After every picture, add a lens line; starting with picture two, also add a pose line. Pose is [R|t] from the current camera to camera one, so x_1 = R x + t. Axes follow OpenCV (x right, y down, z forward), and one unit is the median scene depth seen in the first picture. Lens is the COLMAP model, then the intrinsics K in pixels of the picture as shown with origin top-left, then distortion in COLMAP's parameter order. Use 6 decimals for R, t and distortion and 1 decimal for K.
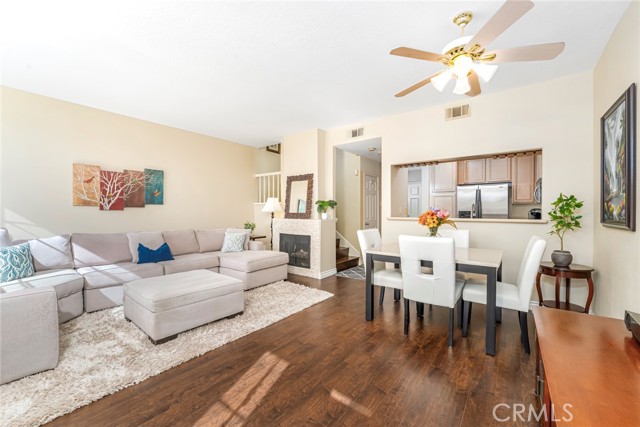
lens RADIAL K [[261.1, 0, 319.0], [0, 261.1, 213.9], [0, 0, 1]] dist [-0.009331, 0.000751]
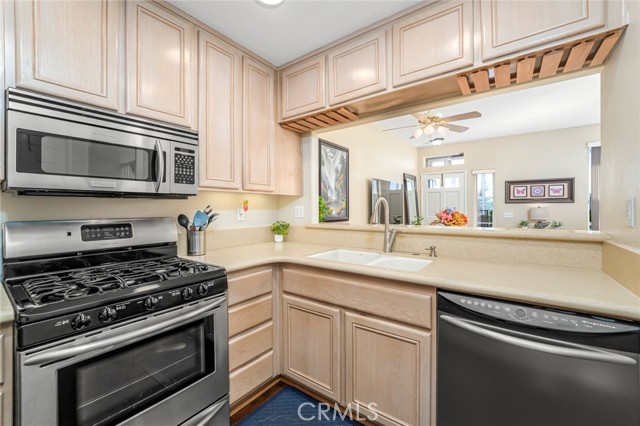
lens RADIAL K [[260.3, 0, 318.6], [0, 260.3, 208.5], [0, 0, 1]] dist [-0.010552, 0.000370]
pose [[-0.999978, 0.006548, -0.000904, 0.568682], [0.006541, 0.999946, 0.008090, -0.019497], [0.000957, 0.008084, -0.999967, 1.194004]]
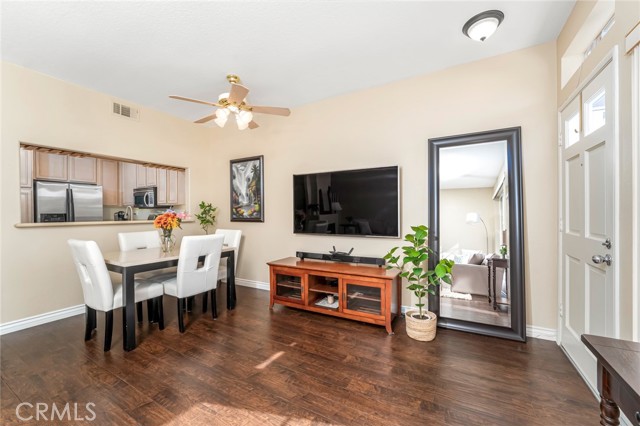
lens RADIAL K [[260.3, 0, 319.9], [0, 260.3, 214.1], [0, 0, 1]] dist [-0.010552, 0.000370]
pose [[-0.122481, -0.003843, 0.992463, -0.404356], [0.012341, 0.999909, 0.005395, -0.003736], [-0.992394, 0.012909, -0.122422, 0.311255]]
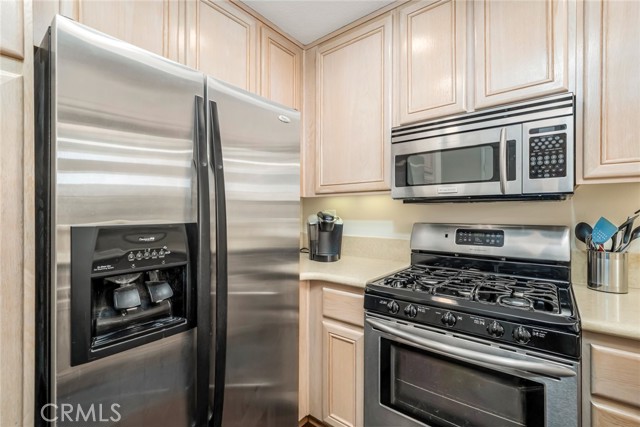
lens RADIAL K [[289.8, 0, 324.9], [0, 289.8, 213.1], [0, 0, 1]] dist [0.004247, 0.000507]
pose [[0.026609, 0.001453, 0.999645, 0.480481], [0.007497, 0.999971, -0.001653, -0.019742], [-0.999618, 0.007538, 0.026597, 1.051962]]
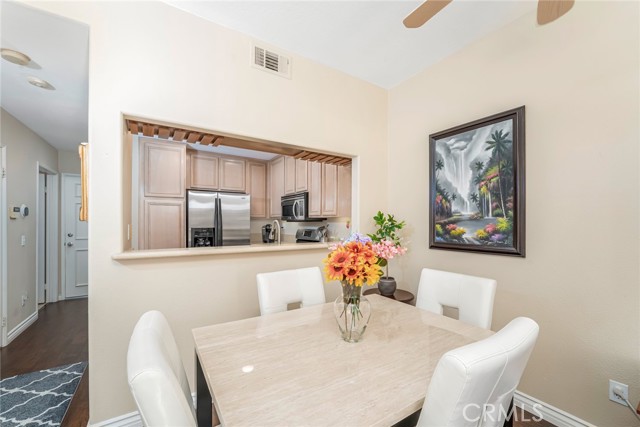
lens RADIAL K [[261.1, 0, 320.7], [0, 261.1, 222.5], [0, 0, 1]] dist [-0.009331, 0.000751]
pose [[0.340853, 0.000540, 0.940117, 0.016066], [0.004878, 0.999985, -0.002343, -0.025994], [-0.940104, 0.005384, 0.340845, 0.543635]]
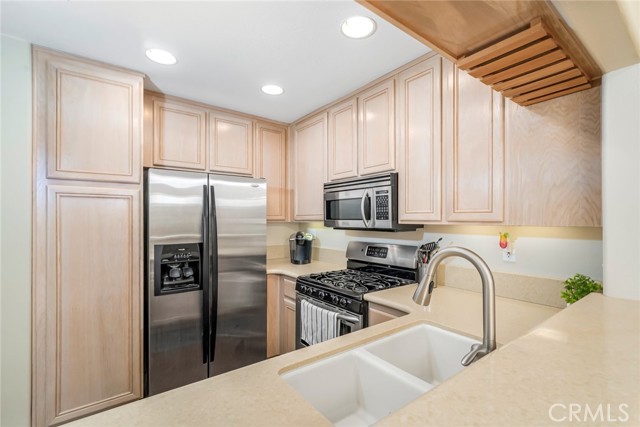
lens RADIAL K [[289.8, 0, 321.9], [0, 289.8, 220.0], [0, 0, 1]] dist [0.004247, 0.000507]
pose [[0.273511, -0.000143, 0.961869, 0.286169], [0.006218, 0.999979, -0.001619, -0.048643], [-0.961849, 0.006424, 0.273506, 0.833695]]
